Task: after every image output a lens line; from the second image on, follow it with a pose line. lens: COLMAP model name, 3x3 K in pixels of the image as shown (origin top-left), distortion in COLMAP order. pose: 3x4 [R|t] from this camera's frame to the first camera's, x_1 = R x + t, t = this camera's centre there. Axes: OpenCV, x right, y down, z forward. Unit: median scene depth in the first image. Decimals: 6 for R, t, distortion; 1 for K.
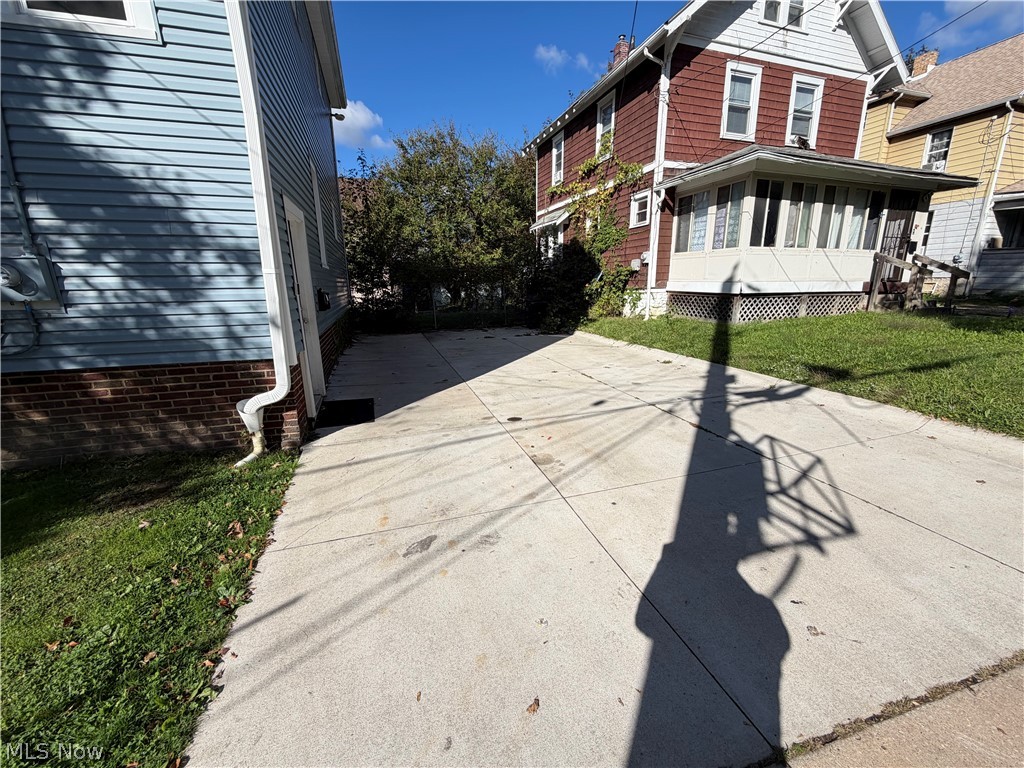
lens RADIAL K [[406.4, 0, 512.0], [0, 406.4, 384.0], [0, 0, 1]] dist [-0.000788, 0.000016]
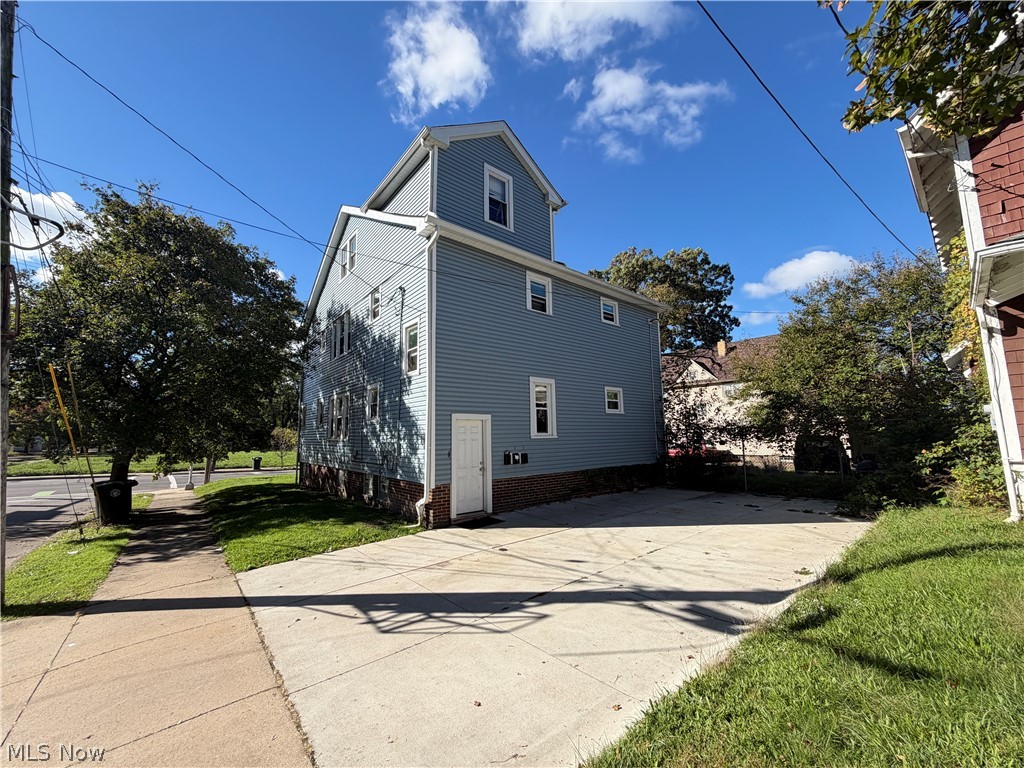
lens RADIAL K [[406.4, 0, 512.0], [0, 406.4, 384.0], [0, 0, 1]] dist [-0.000788, 0.000016]
pose [[0.389781, -0.112612, -0.913996, 1.806347], [-0.212056, 0.954849, -0.208078, -0.222851], [0.896160, 0.274923, 0.348302, 0.461383]]
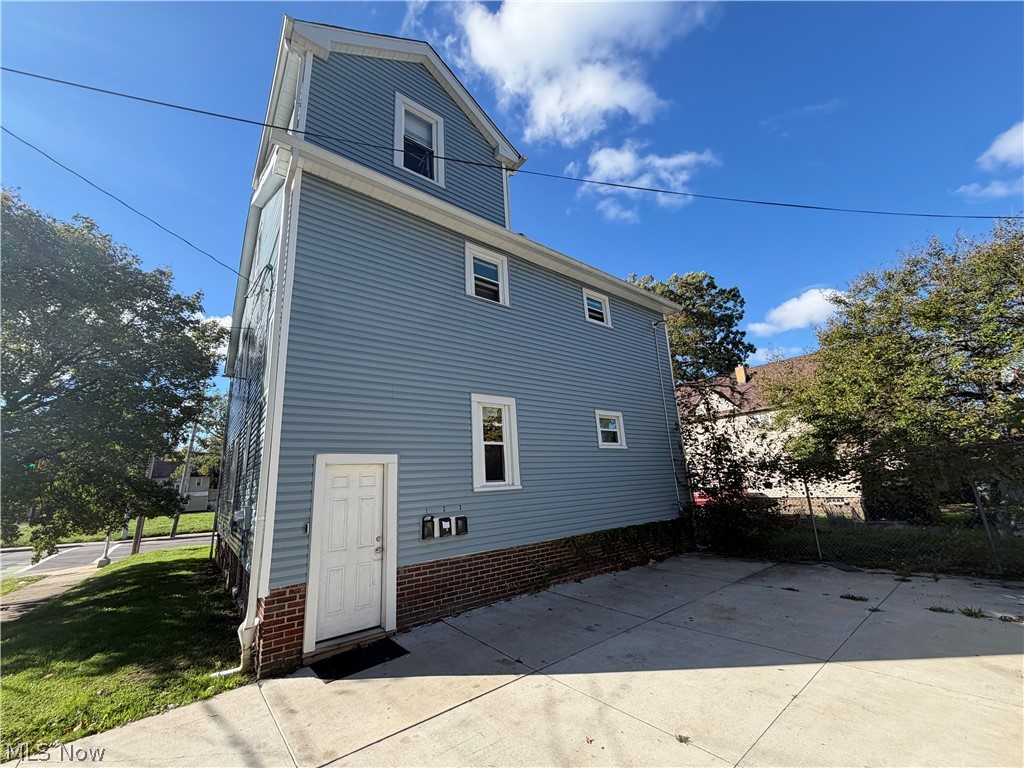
lens RADIAL K [[406.4, 0, 512.0], [0, 406.4, 384.0], [0, 0, 1]] dist [-0.000788, 0.000016]
pose [[0.360278, -0.230300, -0.903970, 1.185656], [-0.180119, 0.933636, -0.309645, -0.355200], [0.915290, 0.274381, 0.294887, 1.000577]]
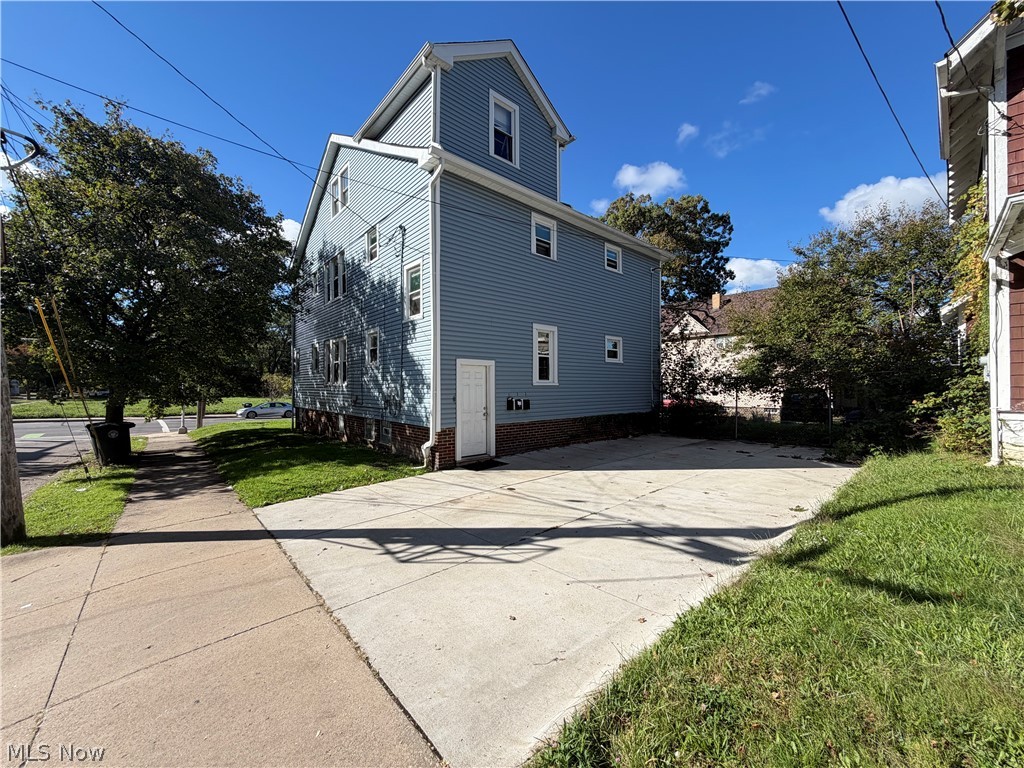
lens RADIAL K [[406.4, 0, 512.0], [0, 406.4, 384.0], [0, 0, 1]] dist [-0.000788, 0.000016]
pose [[0.416668, 0.003643, -0.909052, 1.772480], [-0.222973, 0.969854, -0.098314, -0.184532], [0.881289, 0.243658, 0.404919, 0.400959]]
